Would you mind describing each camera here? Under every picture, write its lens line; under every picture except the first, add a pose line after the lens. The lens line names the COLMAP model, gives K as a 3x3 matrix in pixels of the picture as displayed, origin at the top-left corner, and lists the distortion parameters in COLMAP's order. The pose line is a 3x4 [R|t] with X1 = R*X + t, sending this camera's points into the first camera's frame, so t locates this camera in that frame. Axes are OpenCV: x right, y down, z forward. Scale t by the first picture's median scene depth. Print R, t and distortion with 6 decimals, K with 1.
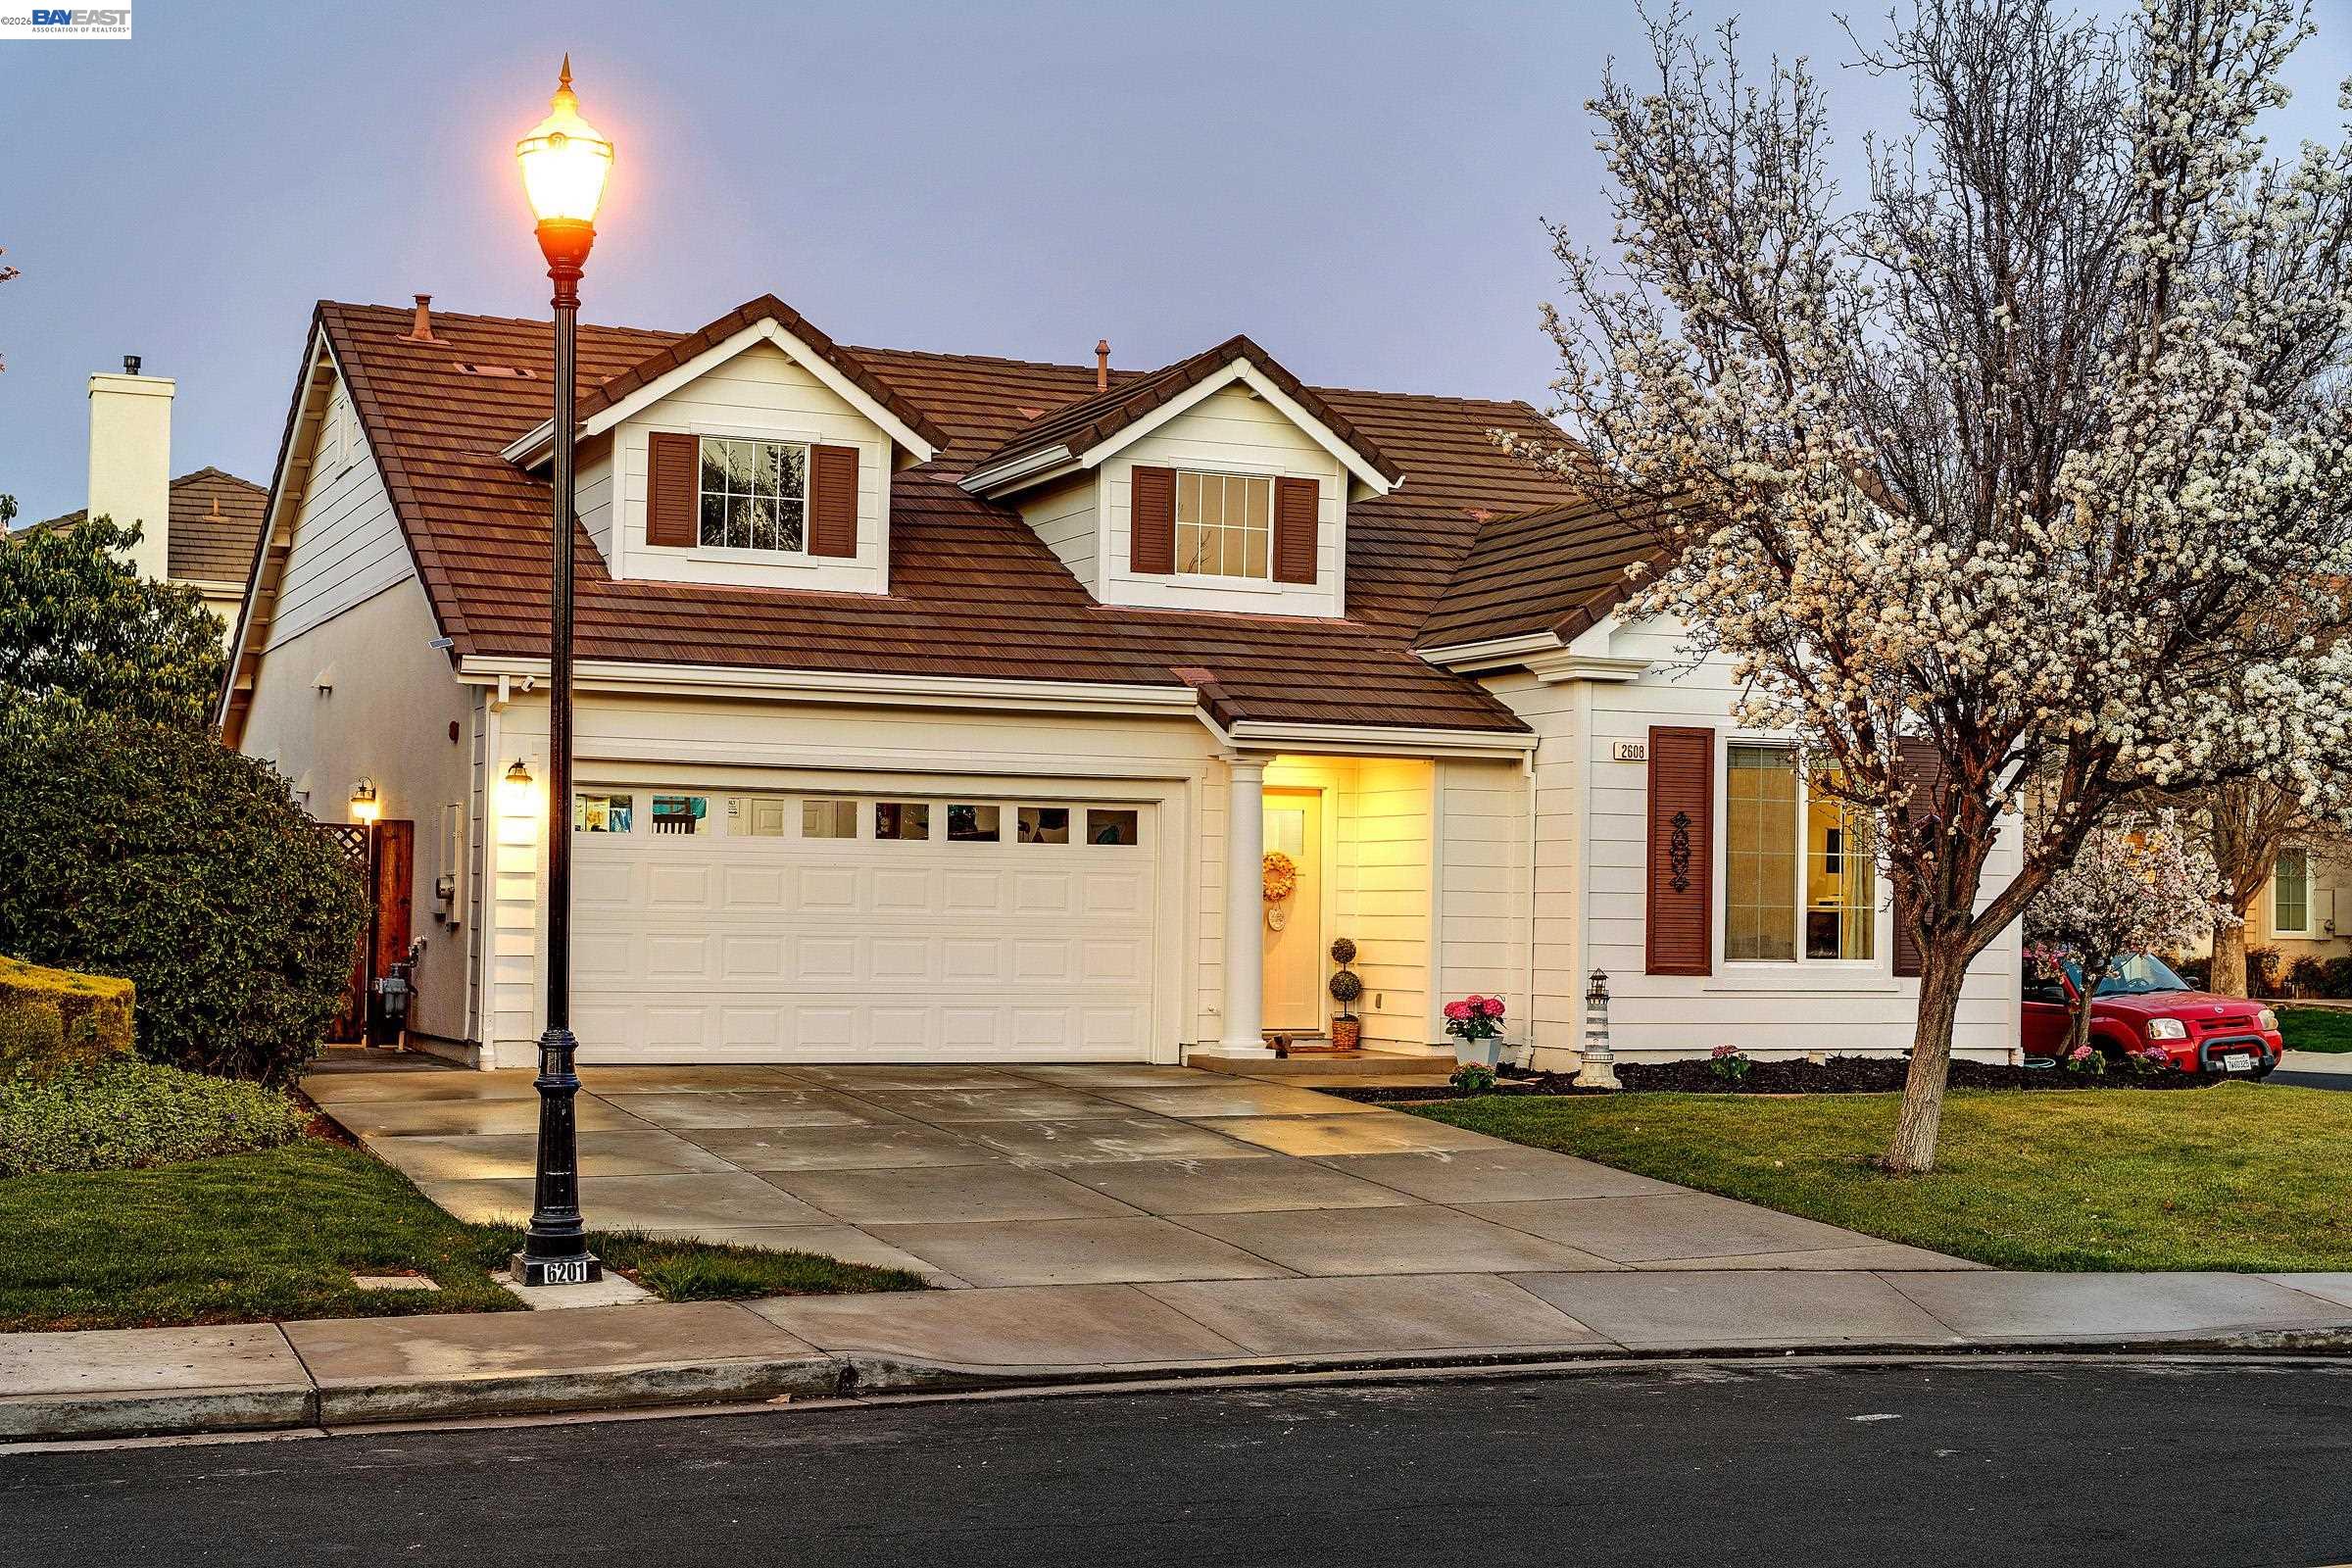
lens RADIAL K [[3202.2, 0, 1181.1], [0, 3202.2, 787.3], [0, 0, 1]] dist [-0.026947, 0.000000]
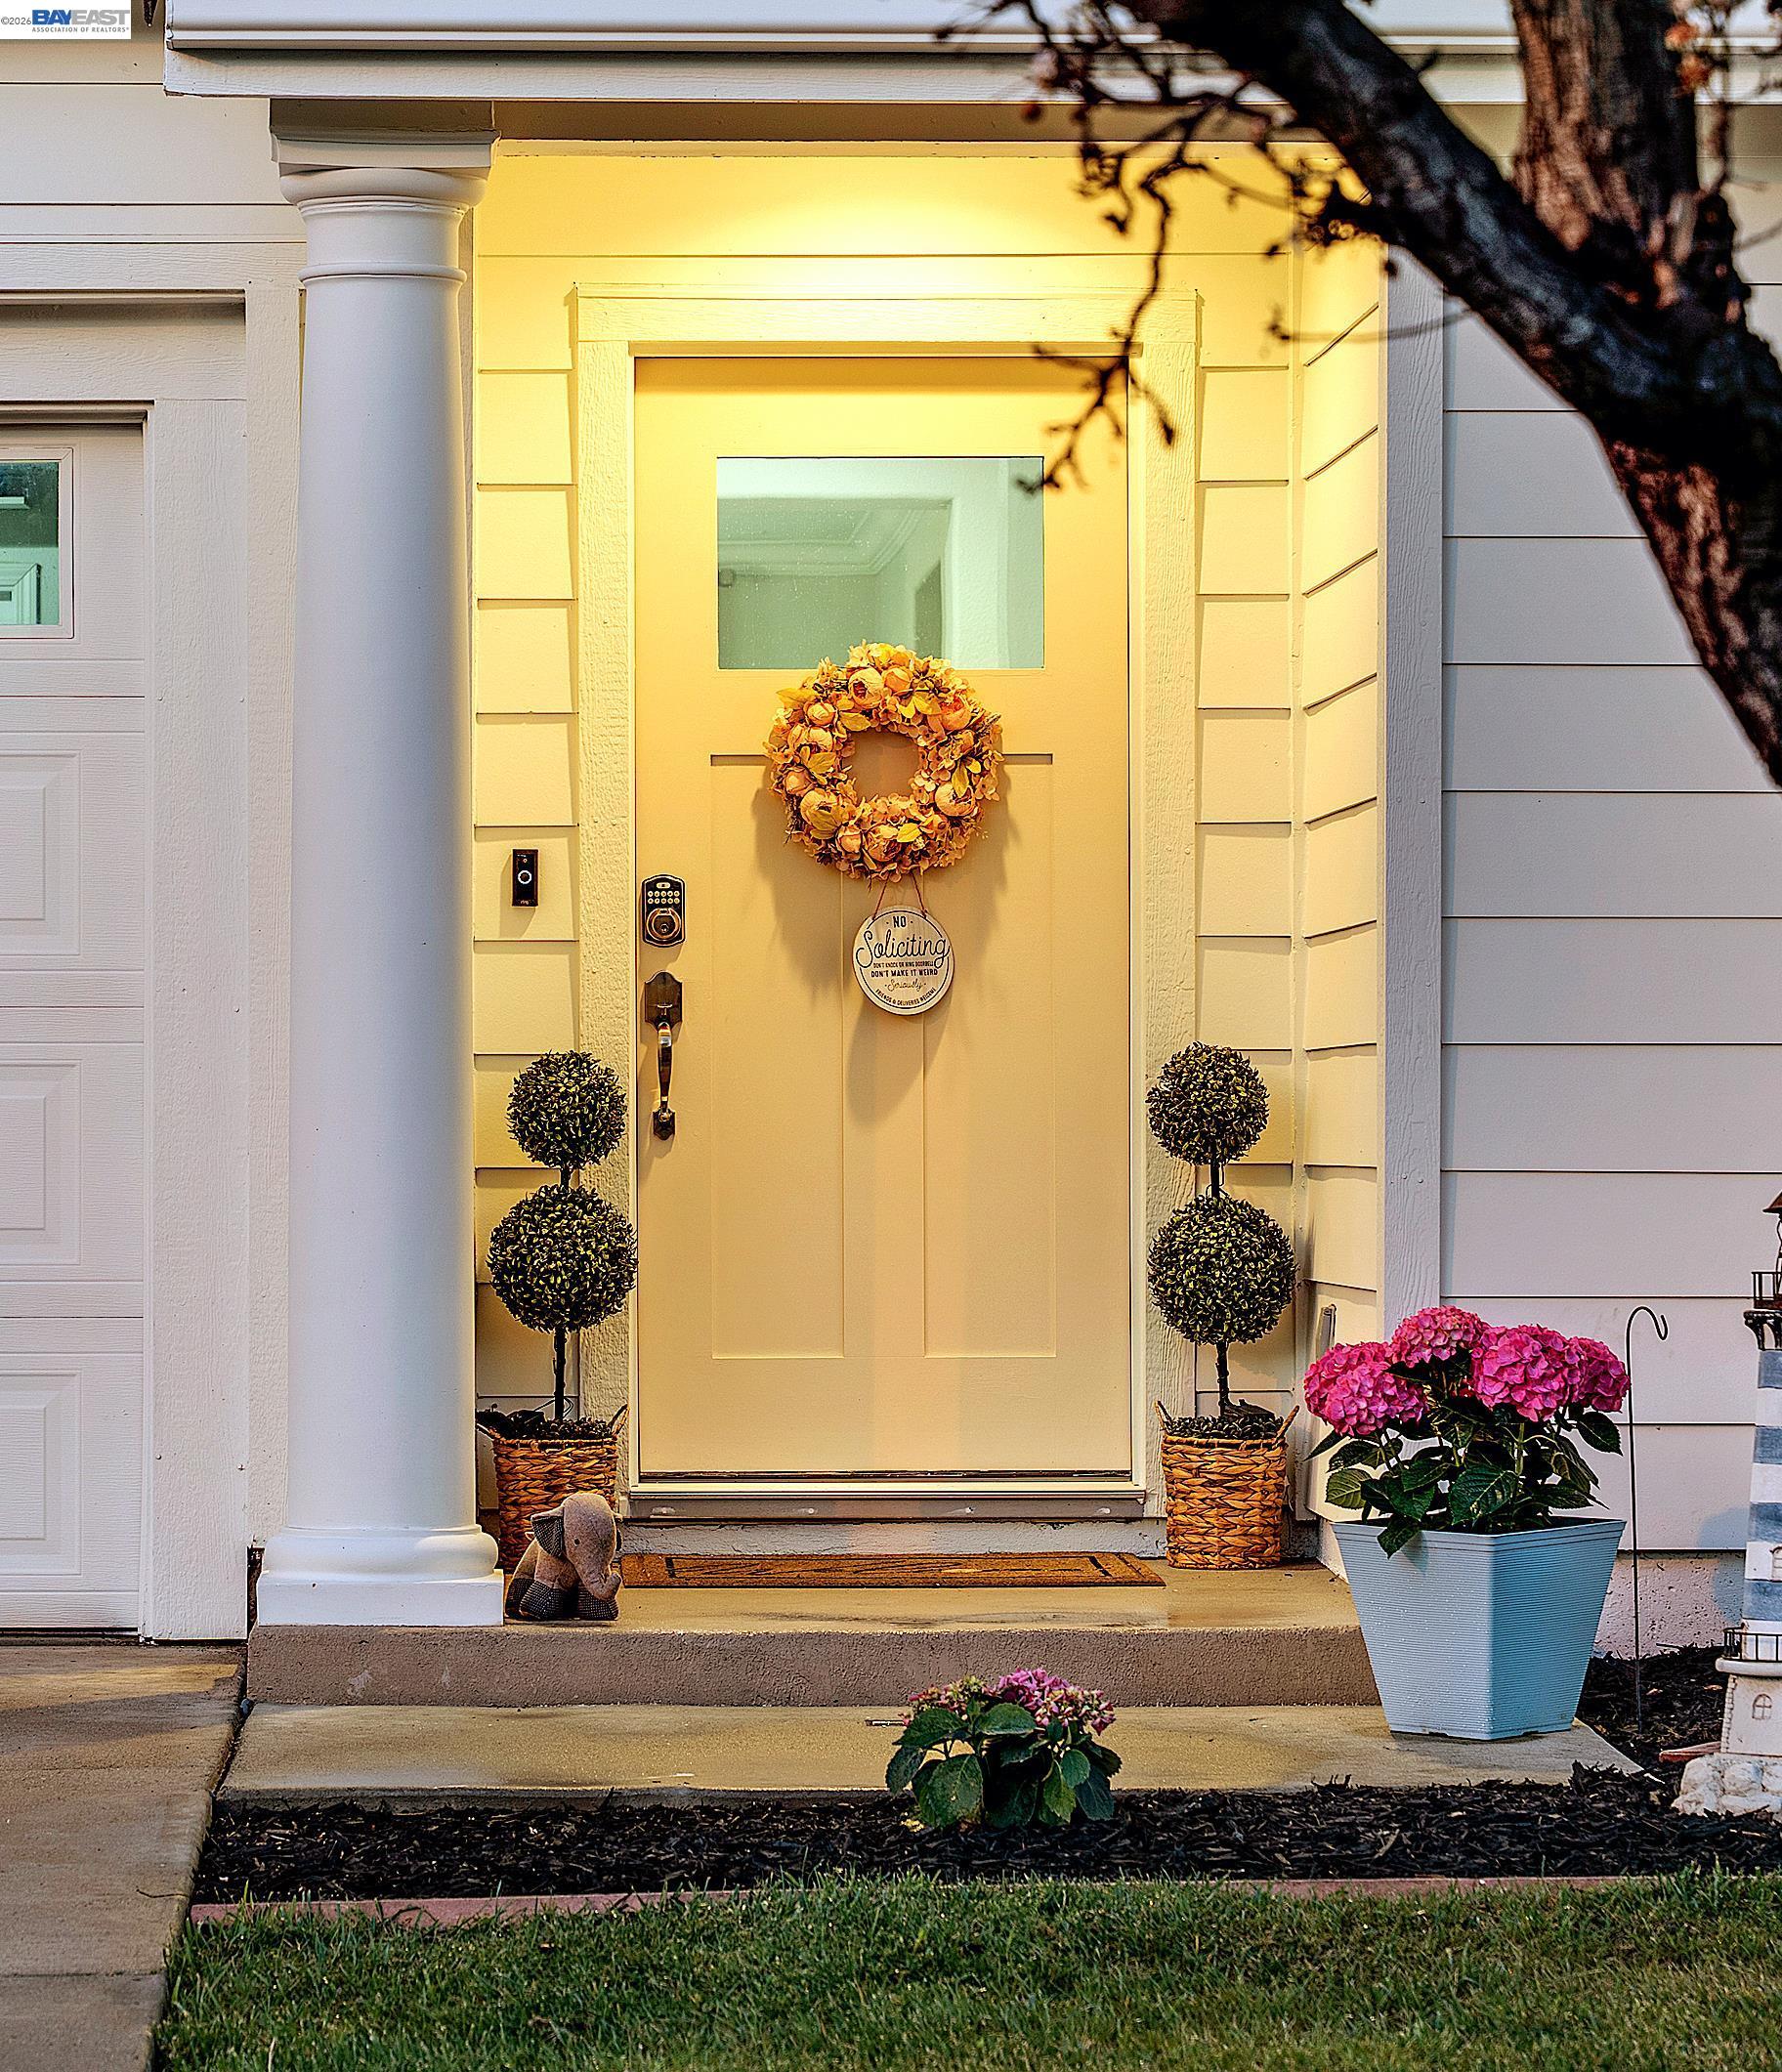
lens RADIAL K [[7686.9, 0, 890.2], [0, 7686.9, 1037.3], [0, 0, 1]] dist [0.011673, 0.000000]
pose [[0.942978, -0.019183, -0.332300, 0.213184], [0.027909, 0.999379, 0.021505, 0.037028], [0.331682, -0.029553, 0.942928, 0.540878]]
